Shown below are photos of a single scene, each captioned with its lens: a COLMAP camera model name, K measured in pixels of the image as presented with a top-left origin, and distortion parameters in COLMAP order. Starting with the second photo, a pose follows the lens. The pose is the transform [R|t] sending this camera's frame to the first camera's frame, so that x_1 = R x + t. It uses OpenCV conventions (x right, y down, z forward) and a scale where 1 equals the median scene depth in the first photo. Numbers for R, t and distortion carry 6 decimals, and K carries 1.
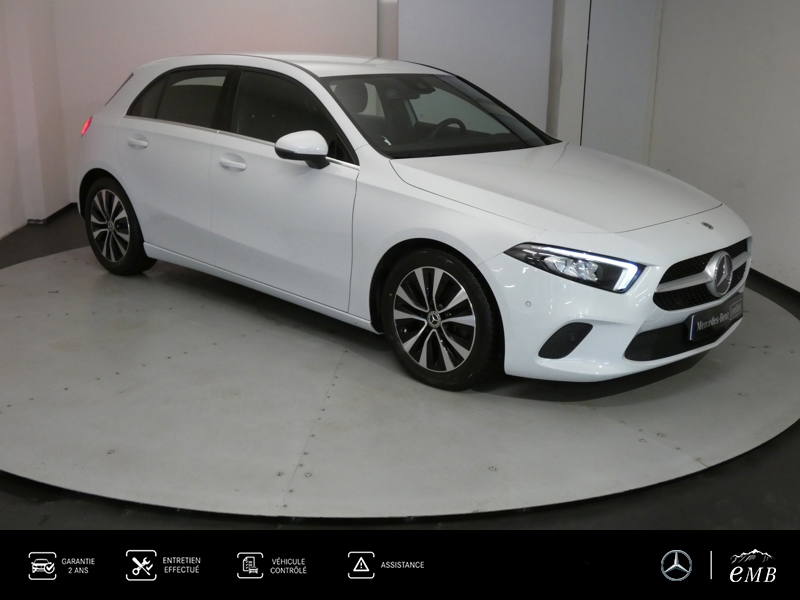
lens RADIAL K [[845.0, 0, 399.7], [0, 845.0, 302.8], [0, 0, 1]] dist [0.006794, 0.000000]
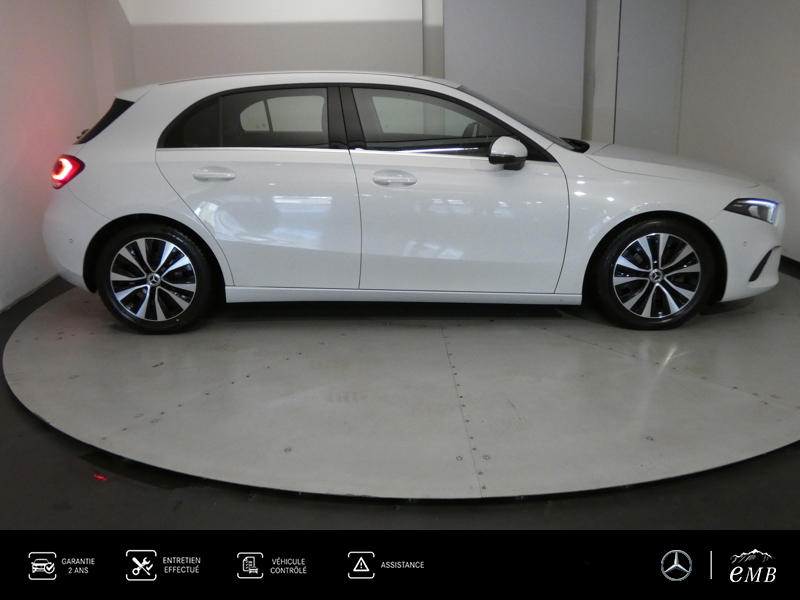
lens RADIAL K [[759.0, 0, 402.8], [0, 759.0, 295.7], [0, 0, 1]] dist [0.006553, 0.000000]
pose [[0.745471, -0.210627, 0.632384, -0.923331], [0.215856, 0.973918, 0.069925, -0.107375], [-0.630619, 0.084377, 0.771492, 0.369091]]
